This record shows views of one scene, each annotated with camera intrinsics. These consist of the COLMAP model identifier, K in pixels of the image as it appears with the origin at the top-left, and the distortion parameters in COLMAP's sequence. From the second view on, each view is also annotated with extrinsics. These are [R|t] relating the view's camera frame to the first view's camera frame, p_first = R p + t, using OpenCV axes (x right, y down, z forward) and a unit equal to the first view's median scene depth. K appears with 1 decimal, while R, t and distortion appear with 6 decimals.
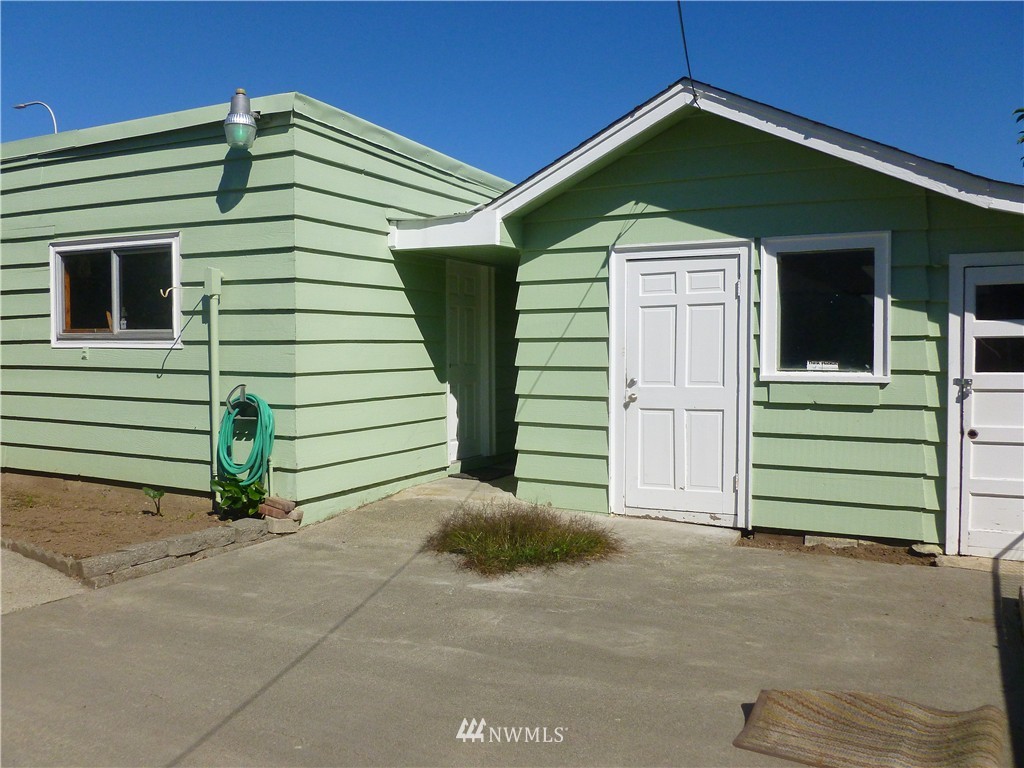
lens RADIAL K [[876.2, 0, 511.6], [0, 876.2, 382.0], [0, 0, 1]] dist [-0.003443, 0.000733]
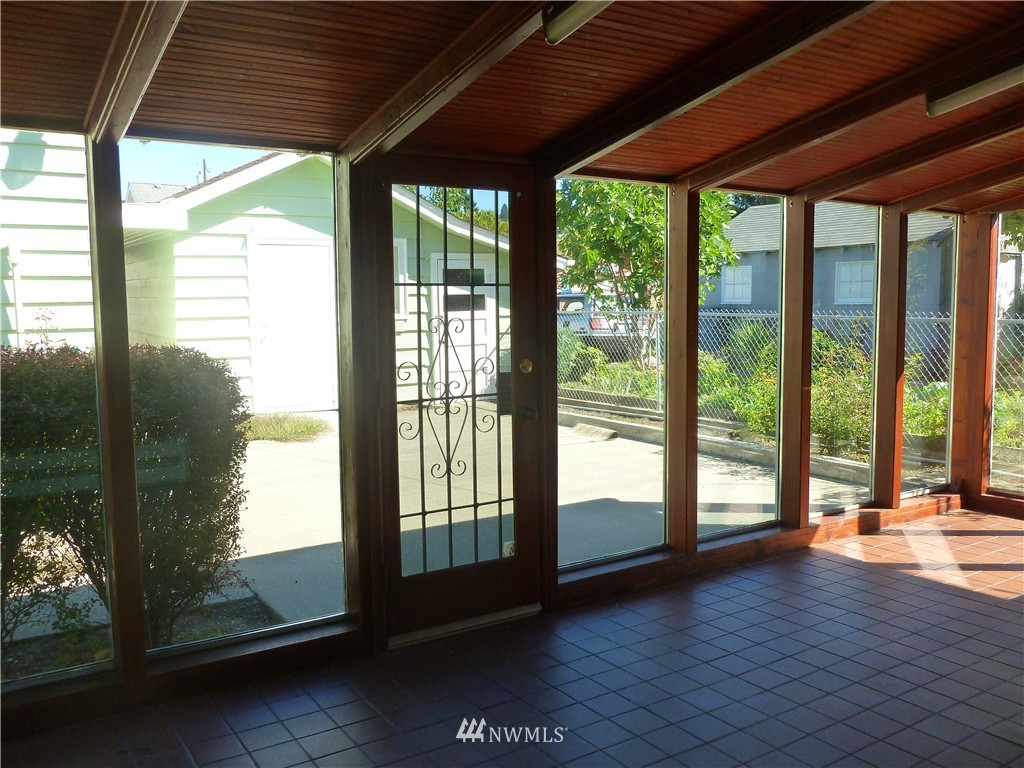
lens RADIAL K [[876.2, 0, 511.9], [0, 876.2, 383.2], [0, 0, 1]] dist [-0.003443, 0.000733]
pose [[0.491416, -0.094991, 0.865729, -1.016783], [0.048781, 0.995476, 0.081537, -0.003825], [-0.869558, 0.002163, 0.493826, -0.125102]]
